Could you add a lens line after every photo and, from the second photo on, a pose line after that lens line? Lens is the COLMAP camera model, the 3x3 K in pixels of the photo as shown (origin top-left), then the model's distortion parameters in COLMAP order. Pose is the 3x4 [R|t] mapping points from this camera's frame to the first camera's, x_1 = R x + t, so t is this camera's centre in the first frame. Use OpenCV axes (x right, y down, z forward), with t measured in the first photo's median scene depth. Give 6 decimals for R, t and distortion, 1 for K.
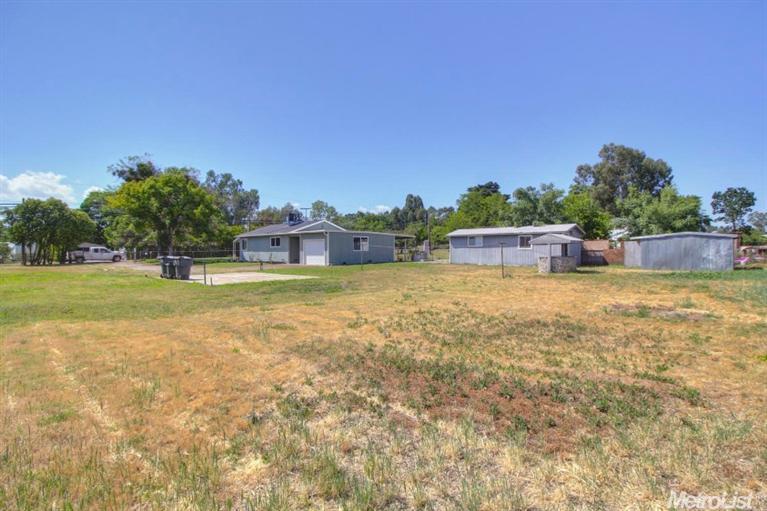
lens RADIAL K [[365.2, 0, 390.7], [0, 365.2, 244.8], [0, 0, 1]] dist [-0.009733, -0.000679]
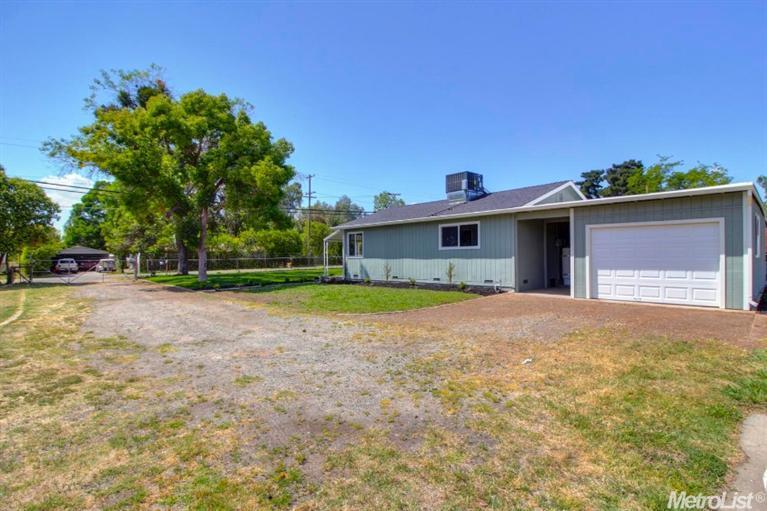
lens RADIAL K [[365.2, 0, 390.7], [0, 365.2, 244.8], [0, 0, 1]] dist [-0.009733, -0.000679]
pose [[0.998557, -0.005641, -0.053401, -0.342115], [0.004735, 0.999843, -0.017071, 0.008555], [0.053489, 0.016794, 0.998427, 0.555225]]
